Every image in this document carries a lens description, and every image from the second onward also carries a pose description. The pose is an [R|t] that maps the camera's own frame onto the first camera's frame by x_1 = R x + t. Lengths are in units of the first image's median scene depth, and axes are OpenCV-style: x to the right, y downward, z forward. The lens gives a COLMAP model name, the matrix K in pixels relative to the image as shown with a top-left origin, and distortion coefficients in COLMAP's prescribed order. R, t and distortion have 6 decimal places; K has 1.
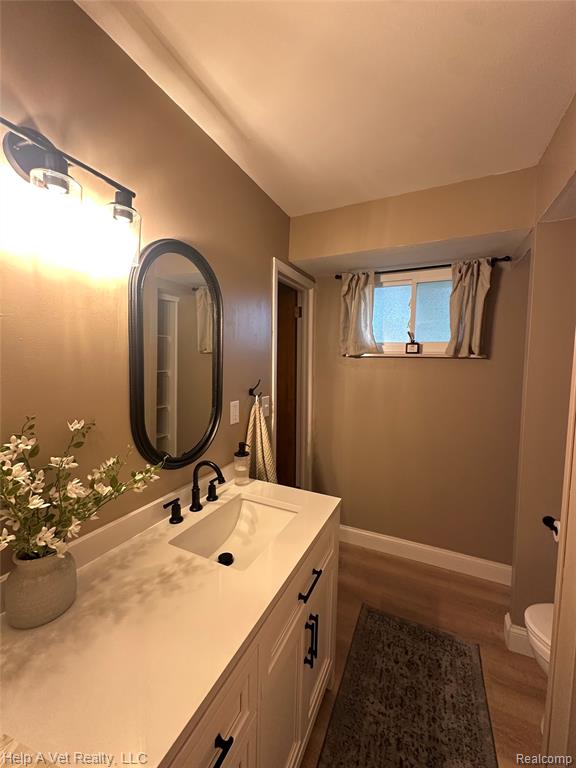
lens RADIAL K [[305.2, 0, 289.0], [0, 305.2, 383.7], [0, 0, 1]] dist [-0.001702, -0.000097]
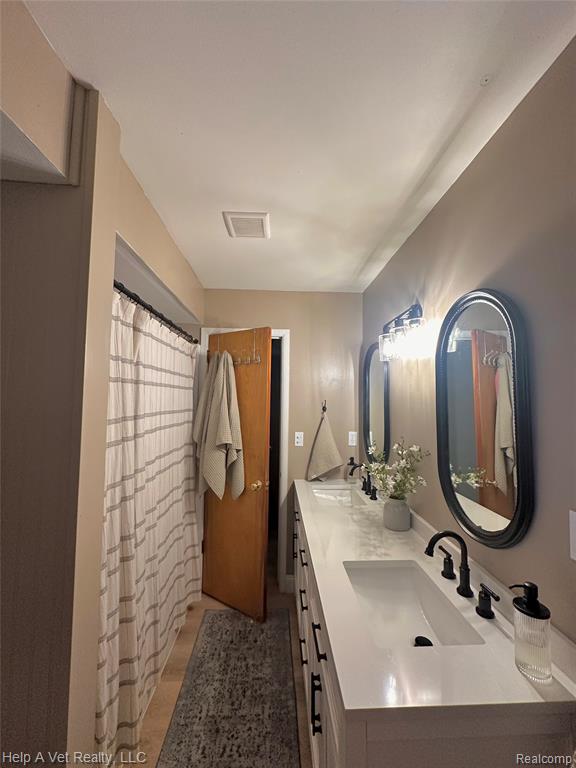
lens RADIAL K [[305.2, 0, 289.6], [0, 305.2, 385.6], [0, 0, 1]] dist [-0.001702, -0.000097]
pose [[-0.886780, -0.051964, -0.459262, 0.483077], [-0.063234, 0.997956, 0.009182, -0.120527], [0.457846, 0.037183, -0.888253, 1.362135]]
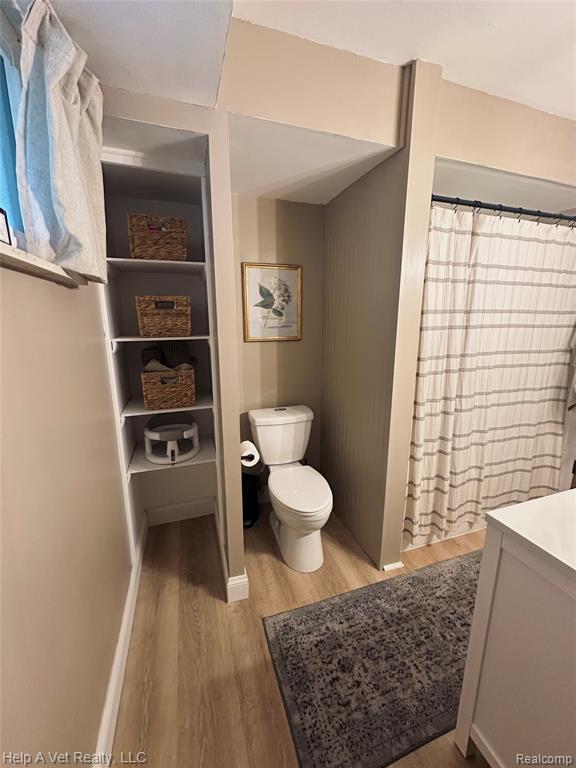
lens RADIAL K [[305.2, 0, 289.6], [0, 305.2, 388.8], [0, 0, 1]] dist [-0.001702, -0.000097]
pose [[-0.692068, -0.176060, 0.700032, 0.061755], [0.043816, 0.957764, 0.284197, -0.060319], [-0.720502, 0.227356, -0.655123, 1.639486]]
